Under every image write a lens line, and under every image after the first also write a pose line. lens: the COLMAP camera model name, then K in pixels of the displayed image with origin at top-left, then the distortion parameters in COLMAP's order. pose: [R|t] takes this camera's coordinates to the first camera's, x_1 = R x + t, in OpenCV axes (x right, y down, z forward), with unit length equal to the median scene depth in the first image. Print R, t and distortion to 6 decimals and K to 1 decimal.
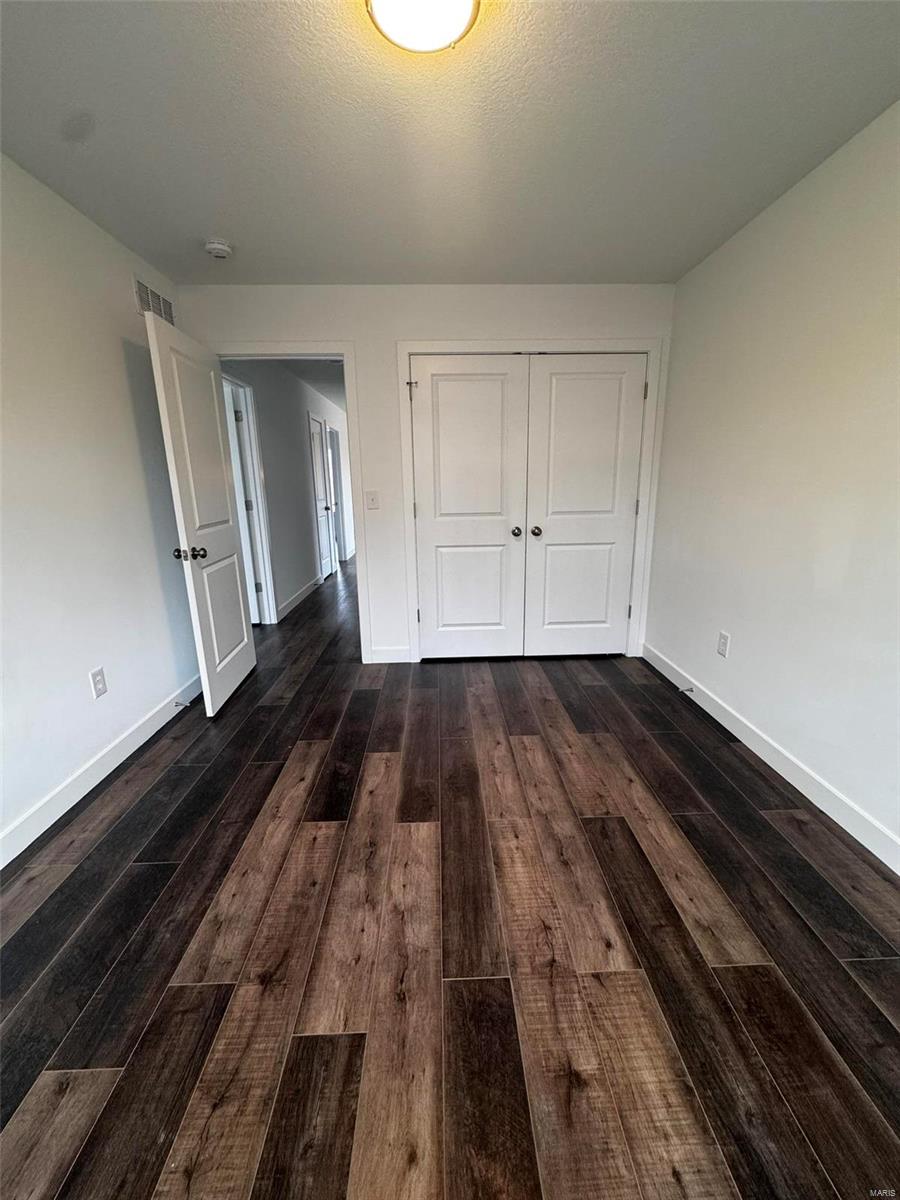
lens RADIAL K [[477.8, 0, 451.8], [0, 477.8, 598.7], [0, 0, 1]] dist [-0.002395, 0.000377]
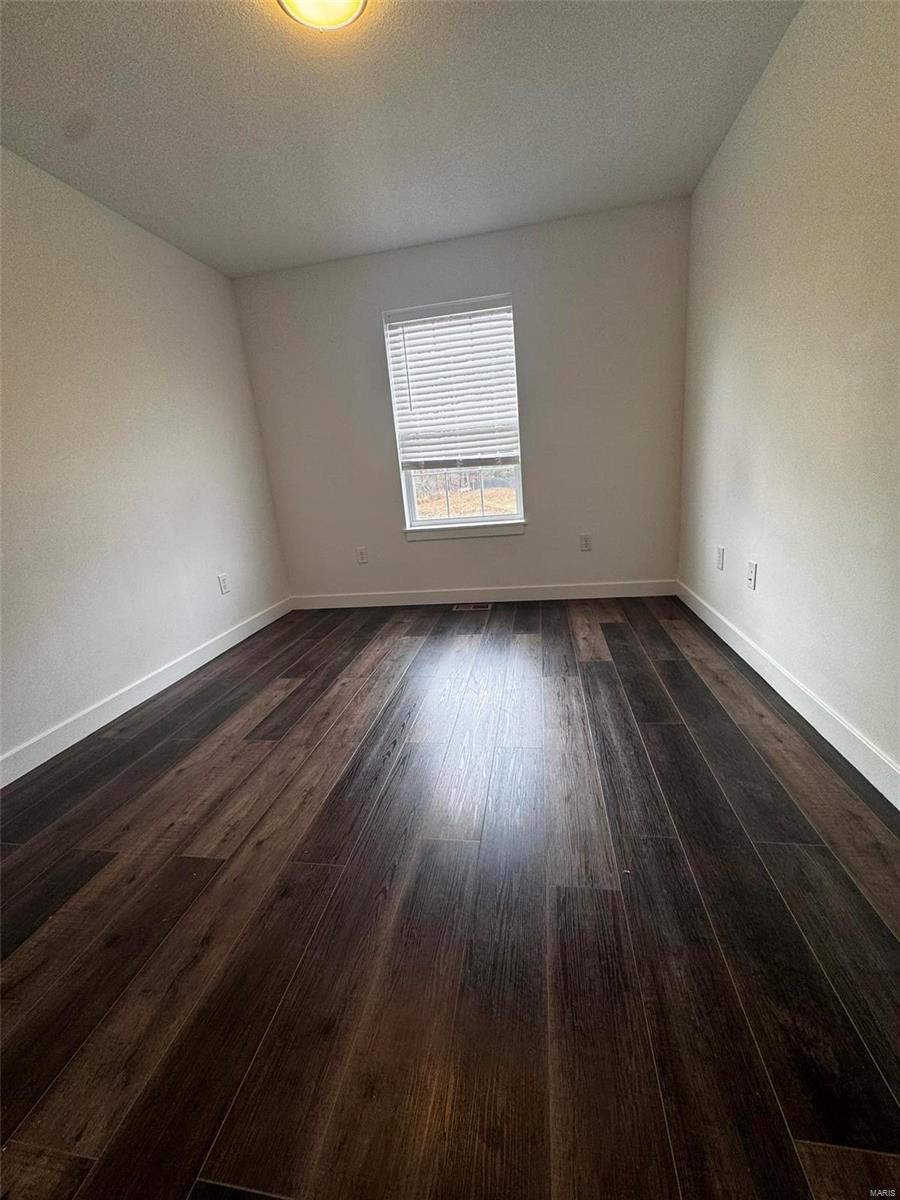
lens RADIAL K [[477.8, 0, 451.8], [0, 477.8, 598.7], [0, 0, 1]] dist [-0.002395, 0.000377]
pose [[-0.974355, 0.041487, 0.221157, -0.373997], [0.145104, 0.867043, 0.476635, -0.281020], [-0.171978, 0.496503, -0.850828, 1.757213]]
